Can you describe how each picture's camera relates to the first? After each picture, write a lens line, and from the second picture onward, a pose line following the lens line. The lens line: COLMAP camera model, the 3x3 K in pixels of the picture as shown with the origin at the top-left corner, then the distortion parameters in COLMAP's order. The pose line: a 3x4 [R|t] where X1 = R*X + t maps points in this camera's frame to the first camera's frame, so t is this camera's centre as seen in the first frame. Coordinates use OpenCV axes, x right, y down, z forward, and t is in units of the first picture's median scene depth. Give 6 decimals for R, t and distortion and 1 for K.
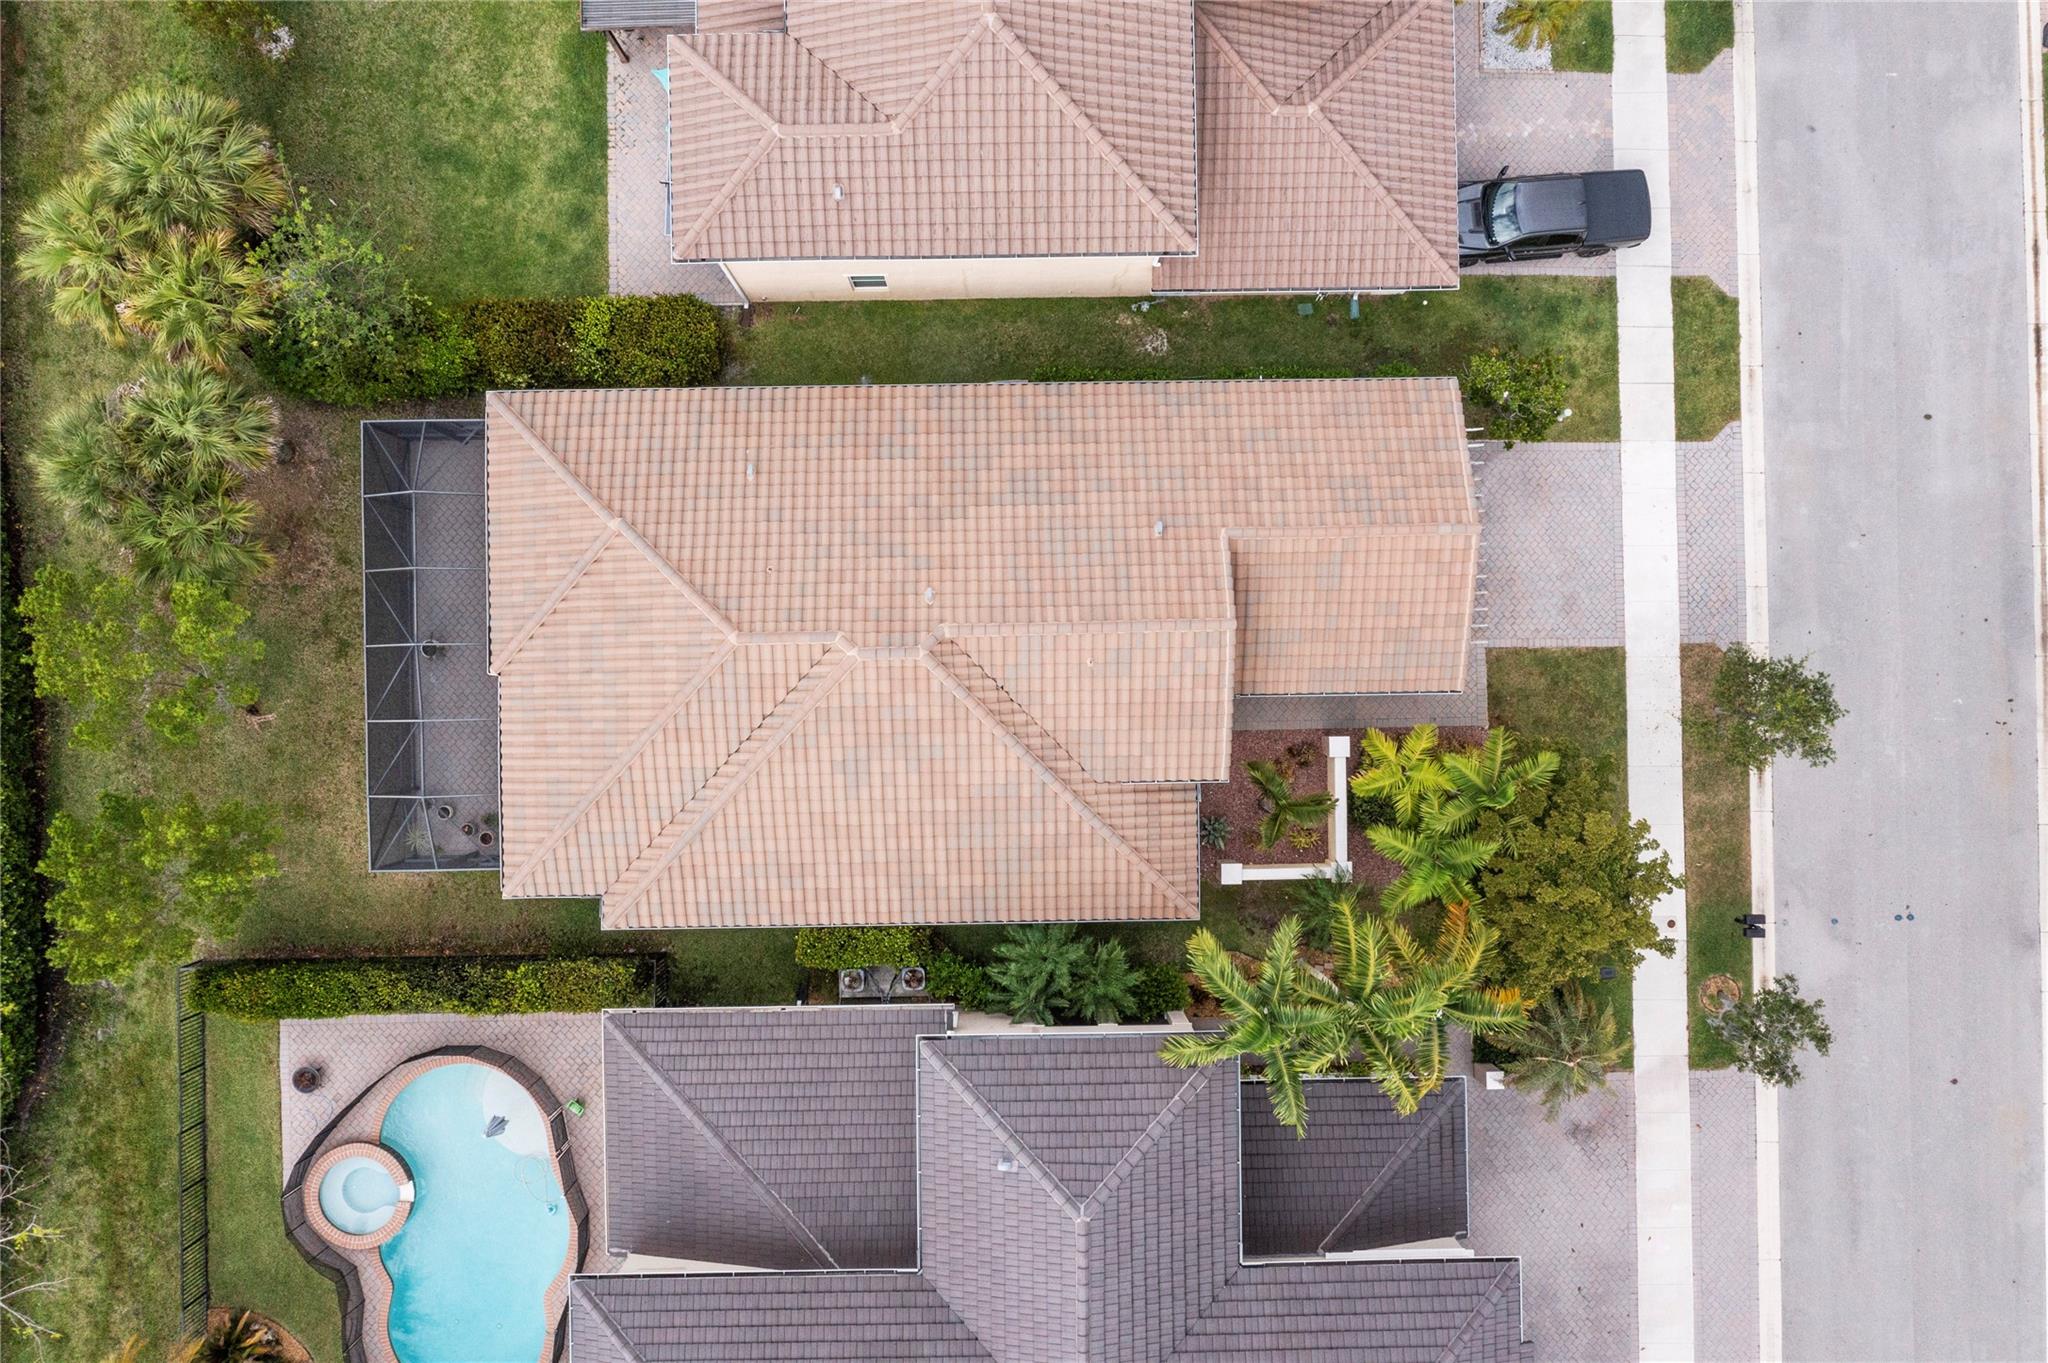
lens RADIAL K [[1619.3, 0, 1025.5], [0, 1619.3, 674.4], [0, 0, 1]] dist [-0.009046, -0.001295]
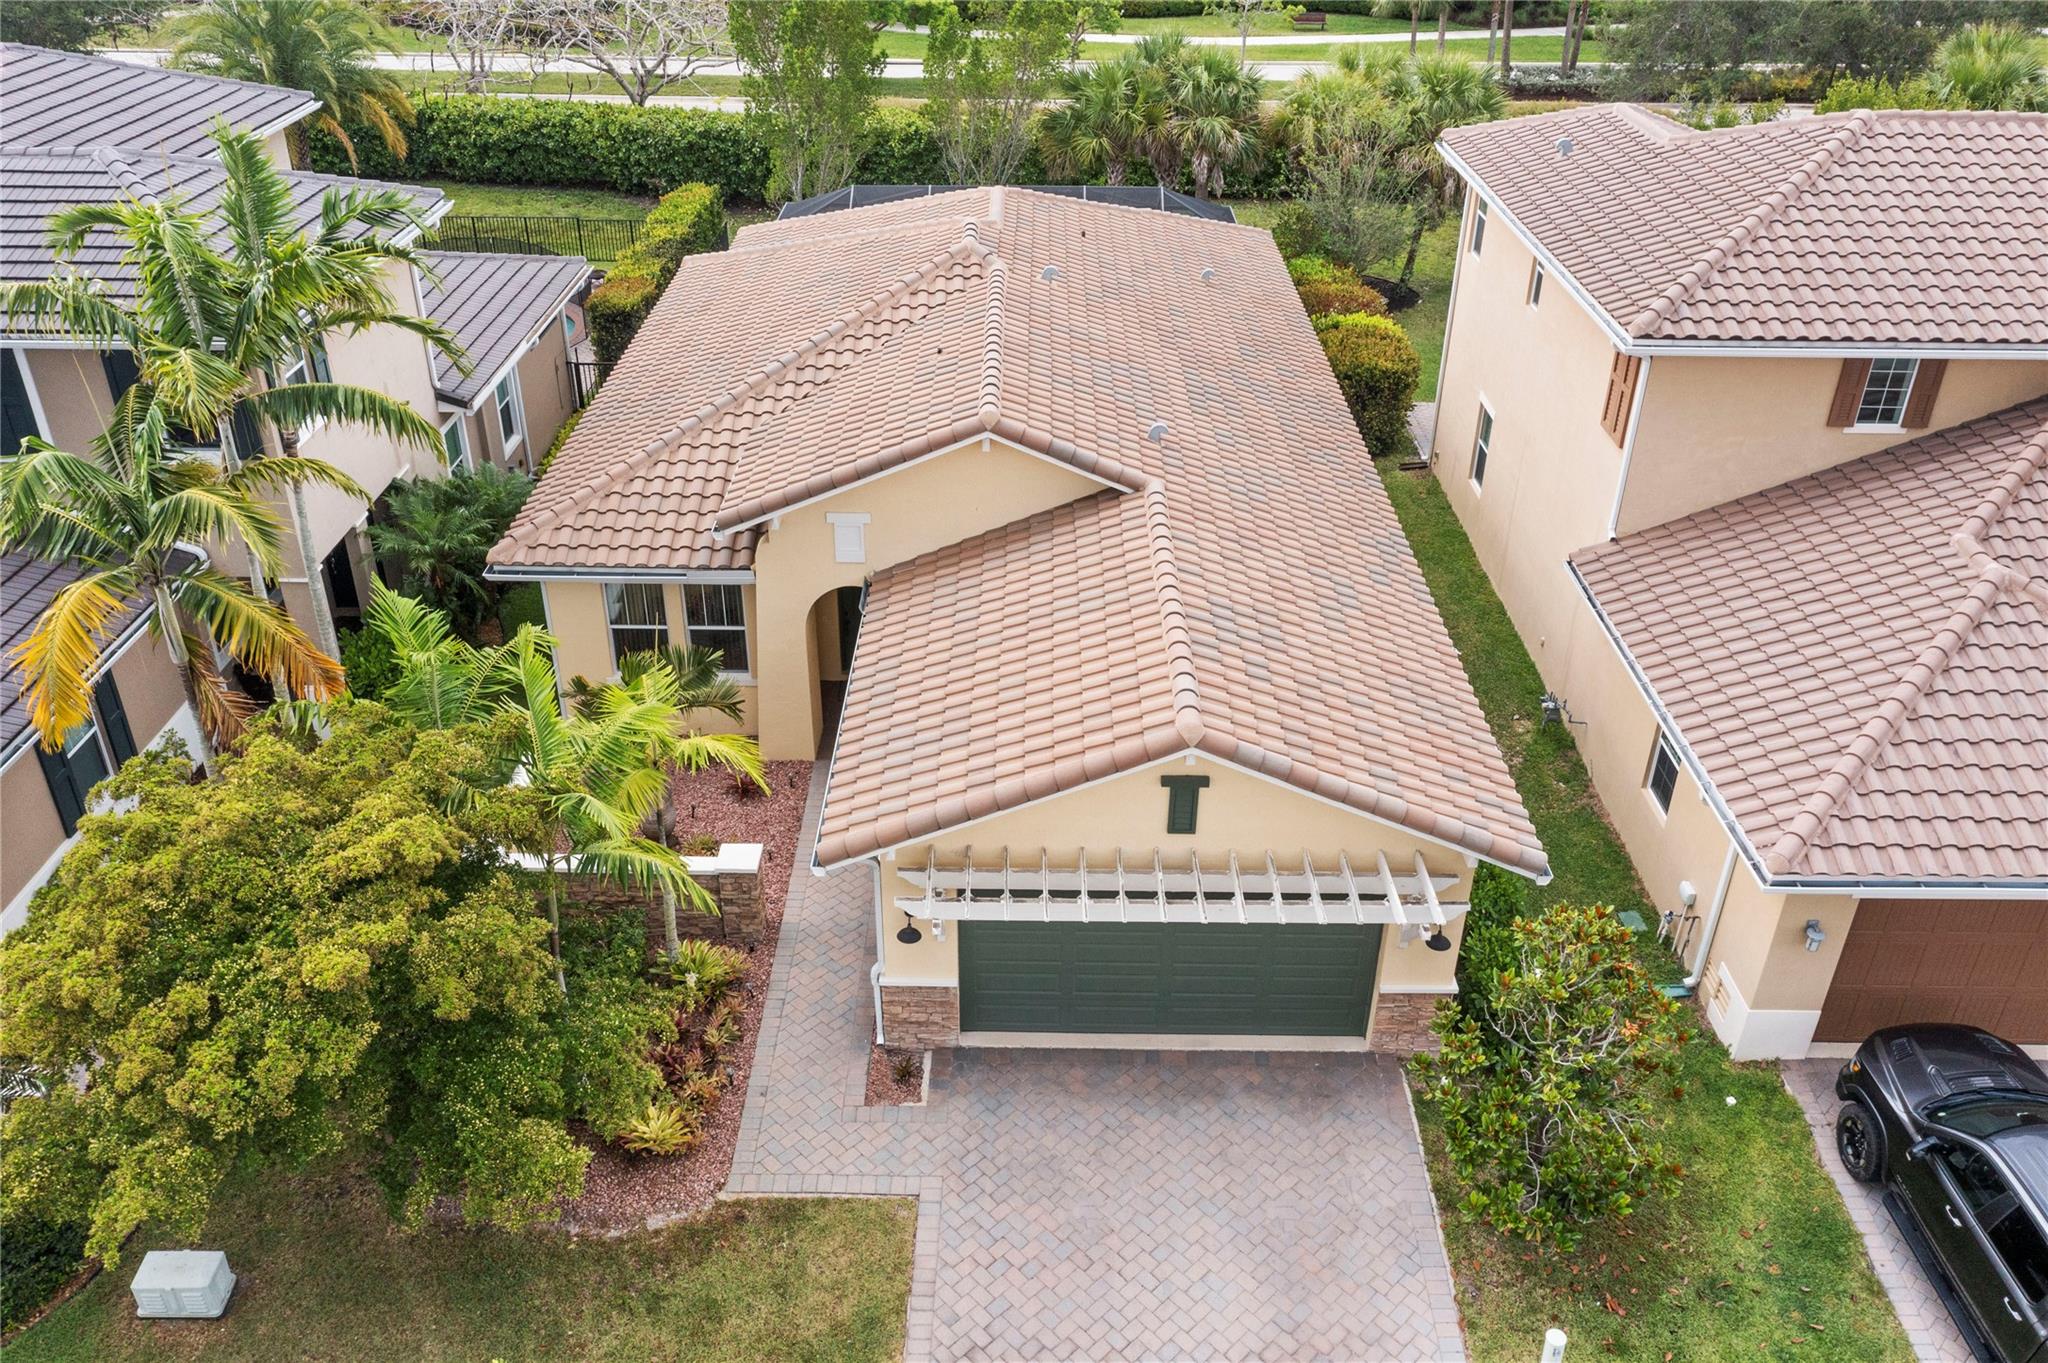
lens RADIAL K [[1619.3, 0, 1019.0], [0, 1619.3, 670.3], [0, 0, 1]] dist [-0.009046, -0.001295]
pose [[-0.027972, 0.498513, -0.866431, 0.572105], [-0.999597, -0.018170, 0.021817, -0.048294], [-0.004867, 0.866692, 0.498820, 0.692616]]
